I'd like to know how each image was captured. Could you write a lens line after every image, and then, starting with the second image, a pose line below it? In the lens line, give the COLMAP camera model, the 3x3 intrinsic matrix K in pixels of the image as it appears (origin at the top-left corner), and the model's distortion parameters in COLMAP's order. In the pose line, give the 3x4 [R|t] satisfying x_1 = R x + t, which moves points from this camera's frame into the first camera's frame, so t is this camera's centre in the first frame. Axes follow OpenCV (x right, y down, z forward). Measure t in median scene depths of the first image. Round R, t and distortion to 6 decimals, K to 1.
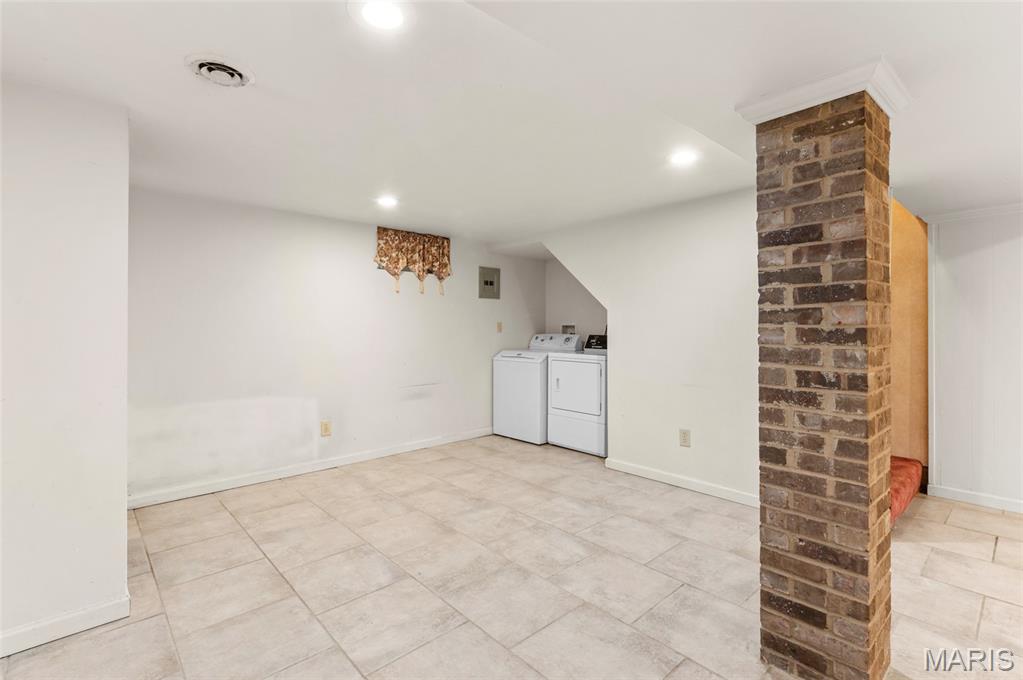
lens RADIAL K [[473.4, 0, 505.6], [0, 473.4, 334.5], [0, 0, 1]] dist [-0.002293, -0.000612]
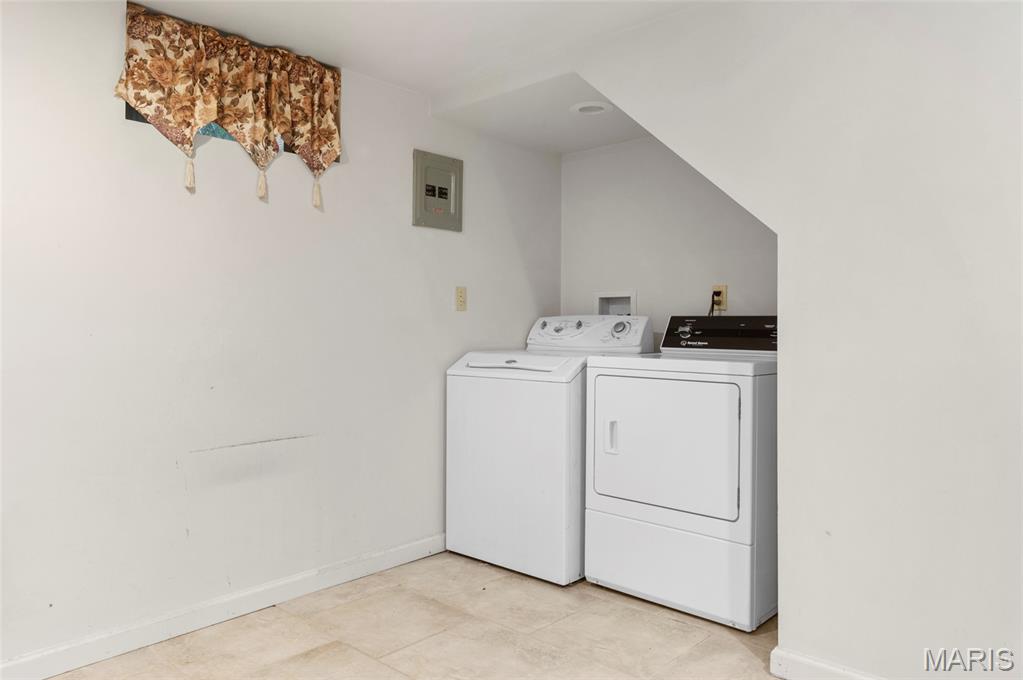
lens RADIAL K [[702.7, 0, 514.7], [0, 702.7, 334.6], [0, 0, 1]] dist [0.017223, -0.001639]
pose [[0.995240, 0.003505, 0.097396, -0.032159], [-0.003142, 0.999988, -0.003874, 0.024068], [-0.097408, 0.003550, 0.995238, 0.444672]]
